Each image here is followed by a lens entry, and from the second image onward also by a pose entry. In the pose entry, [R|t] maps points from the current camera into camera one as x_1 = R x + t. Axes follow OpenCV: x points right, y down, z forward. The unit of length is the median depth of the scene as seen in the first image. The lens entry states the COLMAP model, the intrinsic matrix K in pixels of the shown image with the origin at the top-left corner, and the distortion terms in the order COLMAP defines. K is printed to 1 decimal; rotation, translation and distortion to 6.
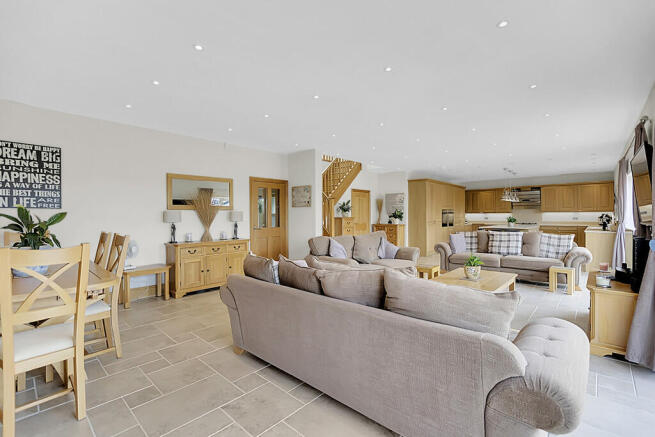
lens RADIAL K [[296.0, 0, 328.8], [0, 296.0, 220.0], [0, 0, 1]] dist [0.011141, 0.000869]
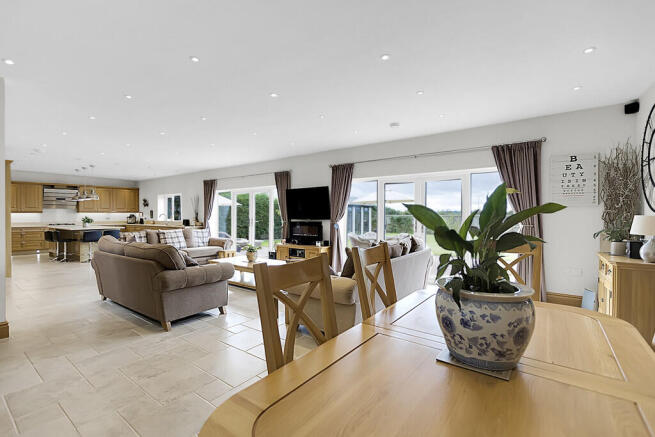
lens RADIAL K [[296.0, 0, 327.2], [0, 296.0, 216.4], [0, 0, 1]] dist [0.011141, 0.000869]
pose [[-0.088494, -0.003306, 0.996071, -0.362312], [0.018049, 0.999825, 0.004922, -0.003523], [-0.995913, 0.018414, -0.088419, 0.304610]]
